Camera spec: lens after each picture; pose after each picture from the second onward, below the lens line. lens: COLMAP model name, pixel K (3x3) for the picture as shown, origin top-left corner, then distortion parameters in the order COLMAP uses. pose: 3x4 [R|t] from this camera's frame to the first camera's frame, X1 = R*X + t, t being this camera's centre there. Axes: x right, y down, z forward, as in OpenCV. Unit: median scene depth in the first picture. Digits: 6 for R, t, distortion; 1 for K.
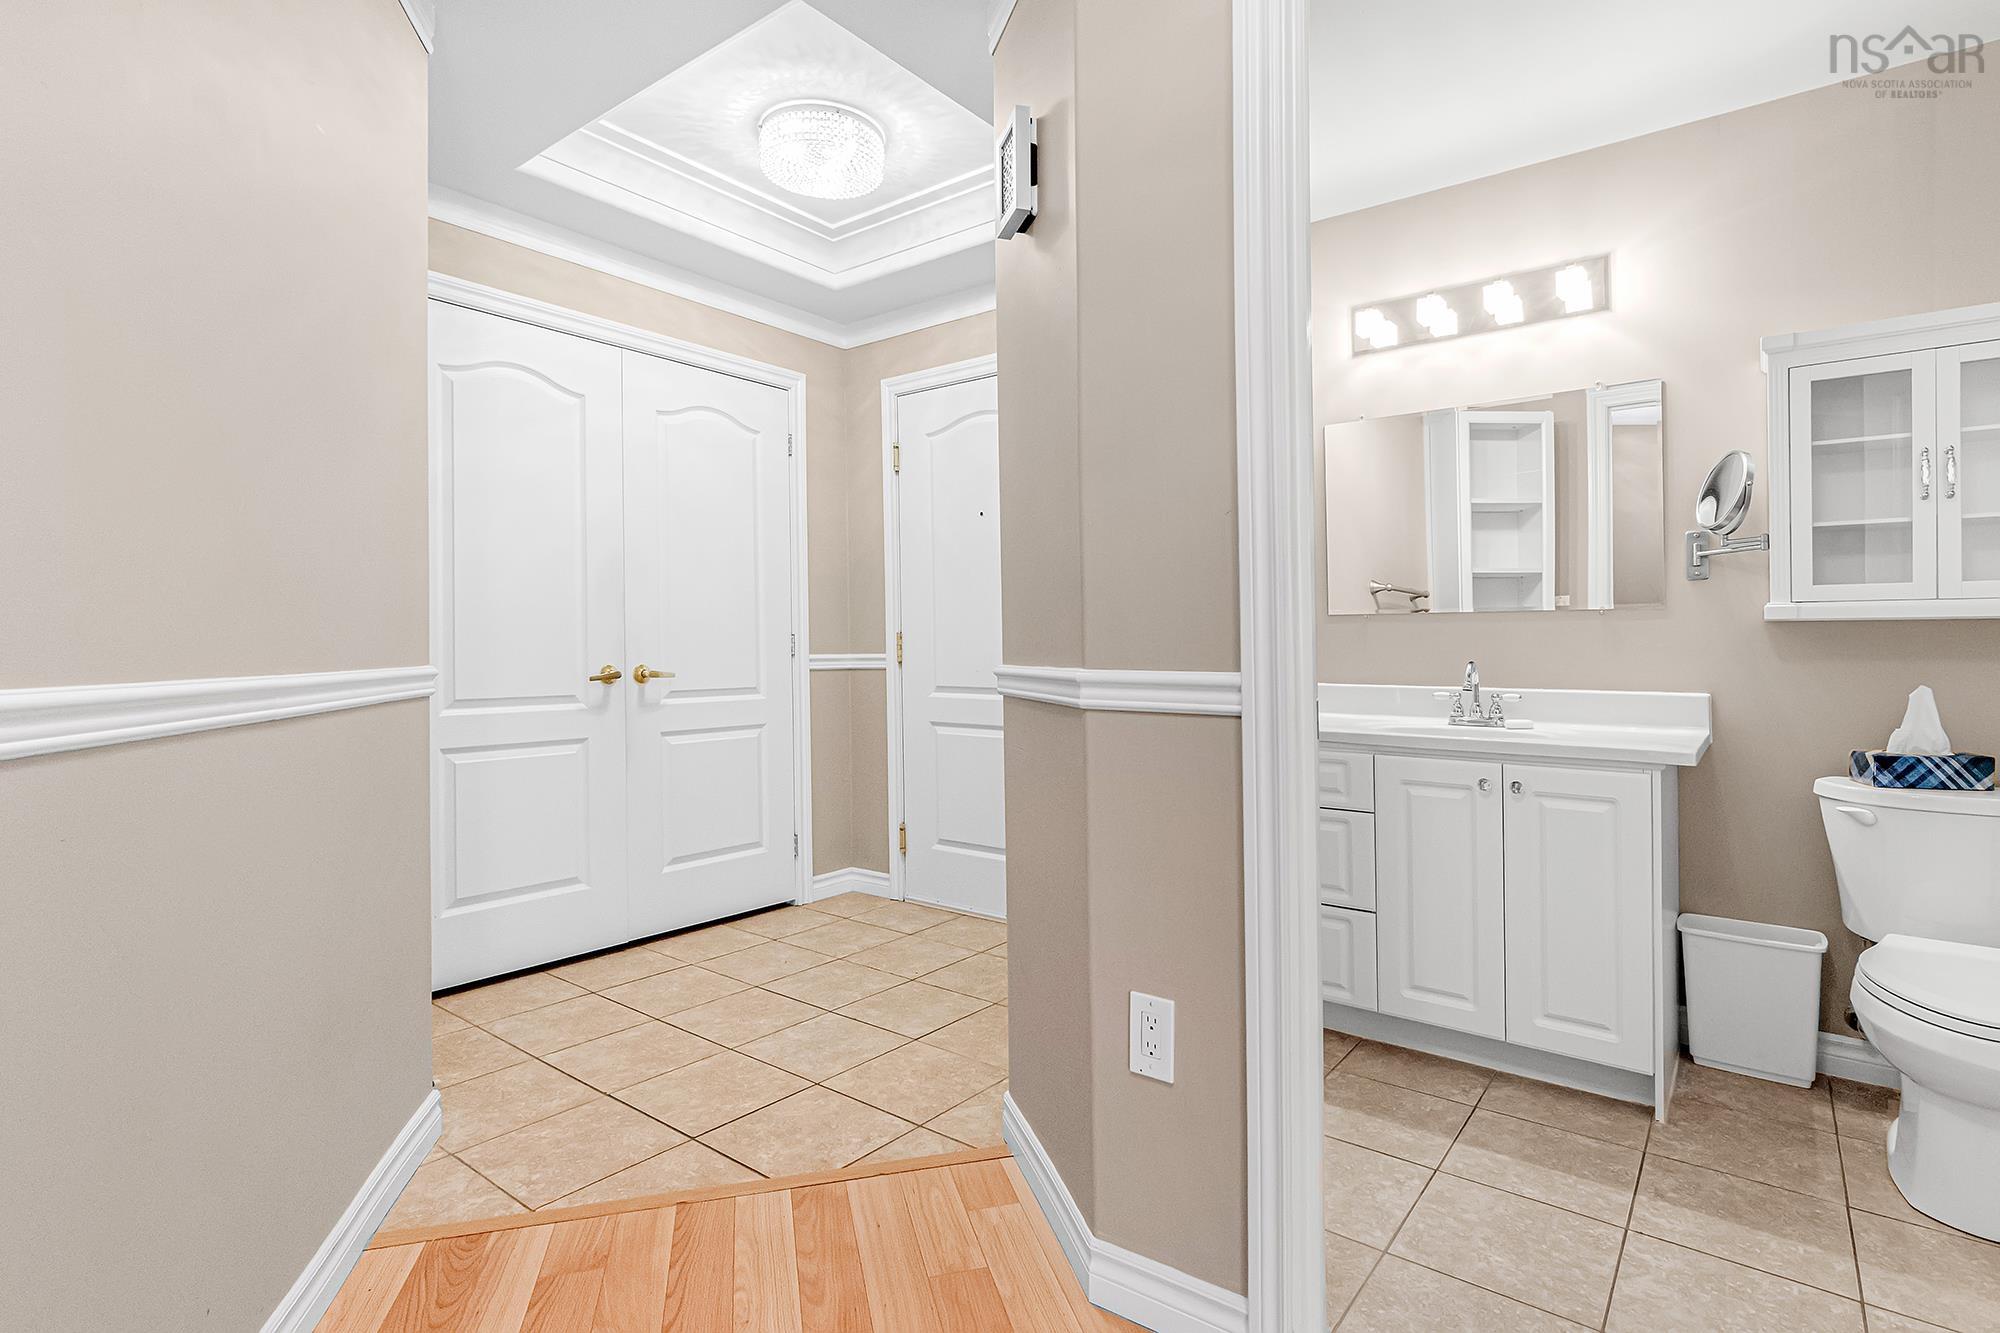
lens RADIAL K [[975.7, 0, 1017.3], [0, 975.7, 675.6], [0, 0, 1]] dist [-0.004297, -0.000406]
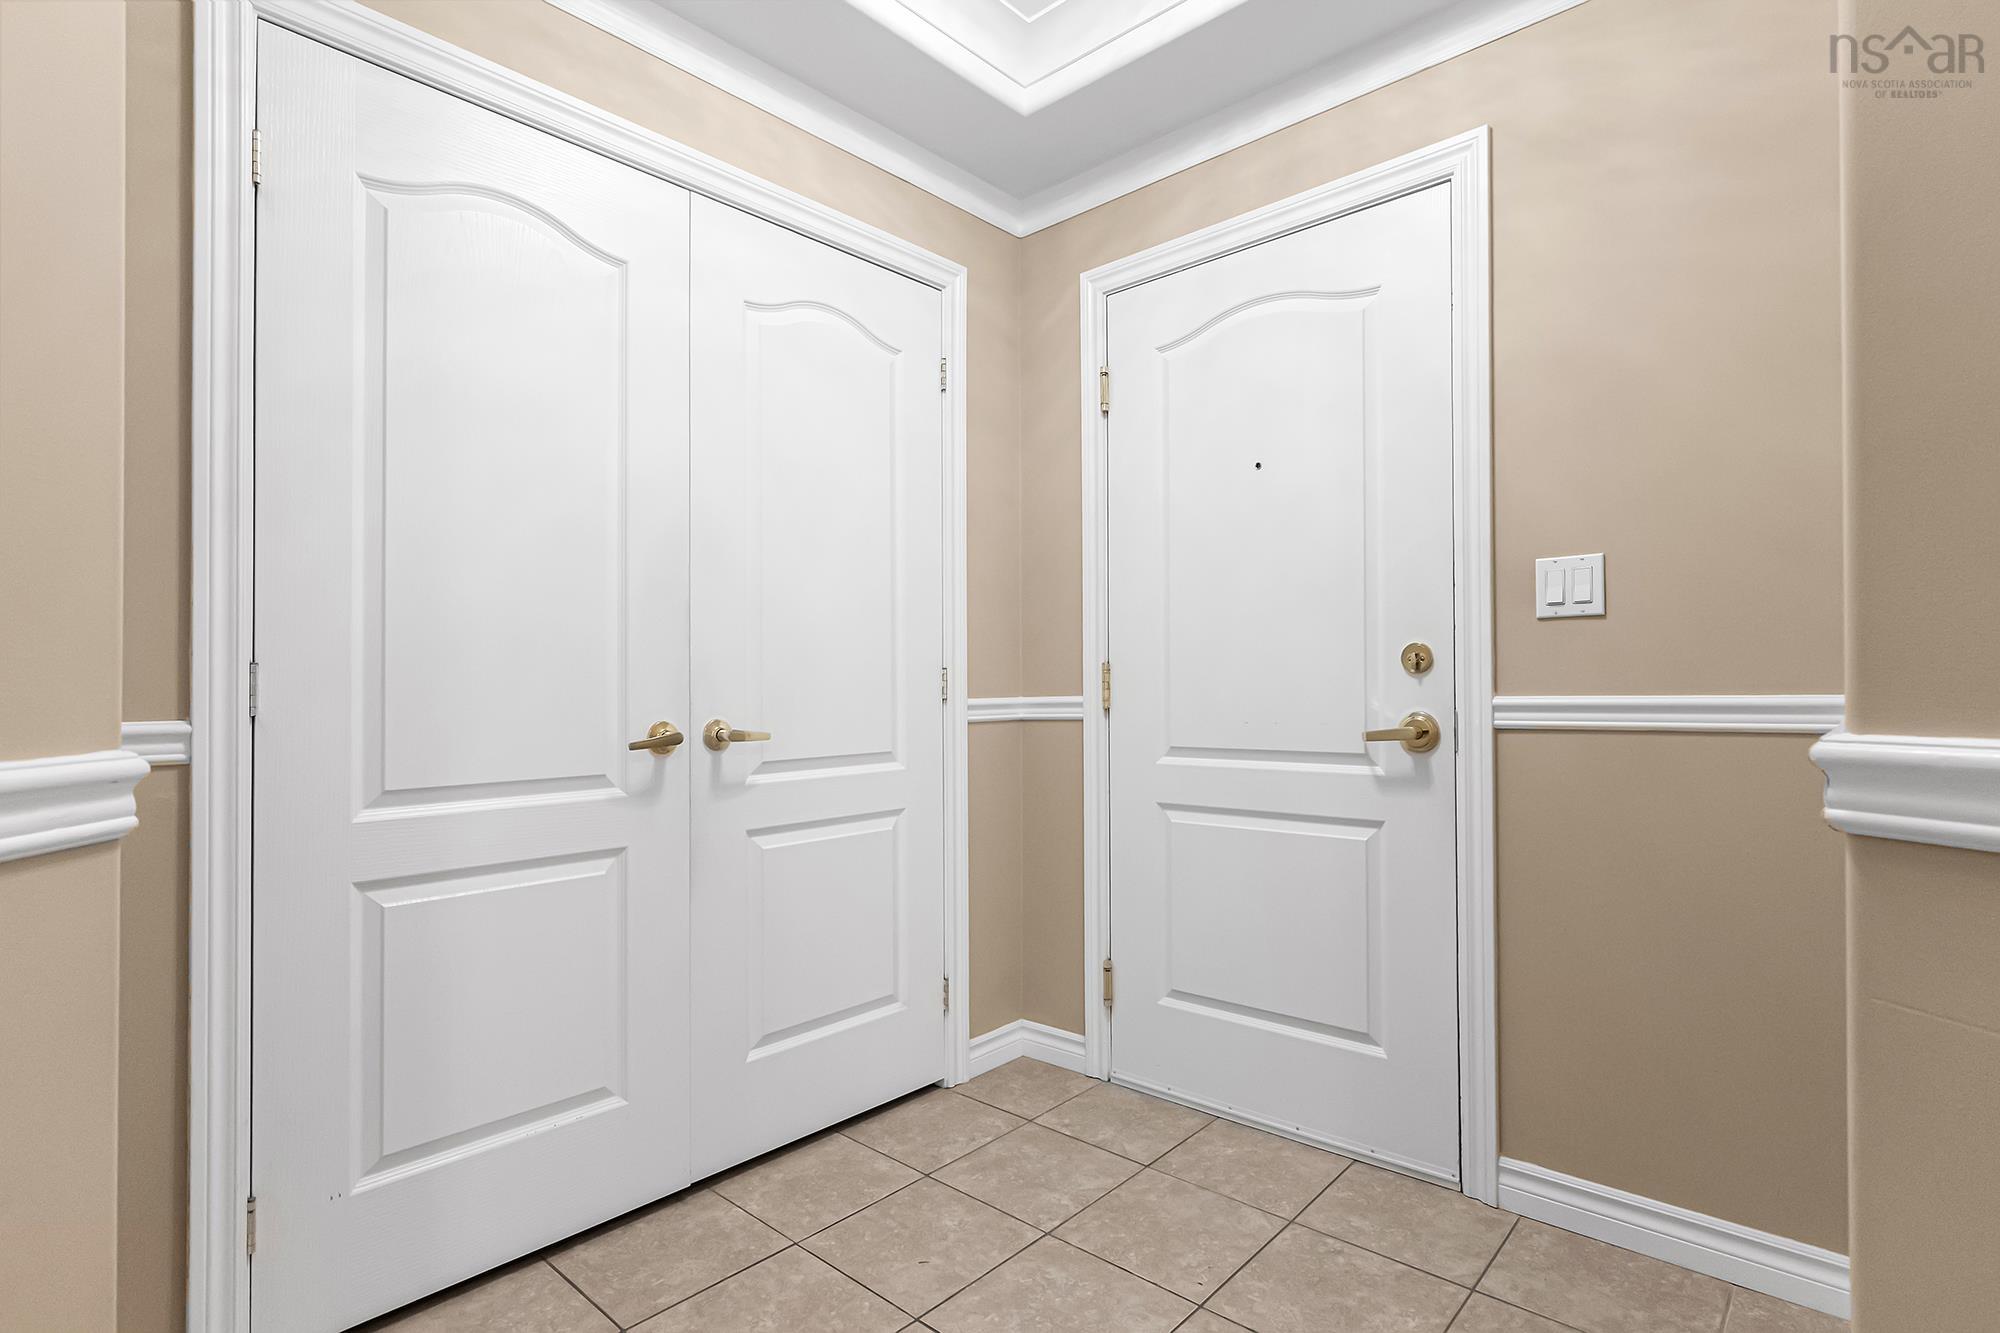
lens RADIAL K [[975.7, 0, 990.6], [0, 975.7, 645.9], [0, 0, 1]] dist [-0.004297, -0.000406]
pose [[0.995138, -0.015418, -0.097274, -0.141973], [0.008643, 0.997531, -0.069694, -0.011914], [0.098108, 0.068515, 0.992814, 0.373878]]
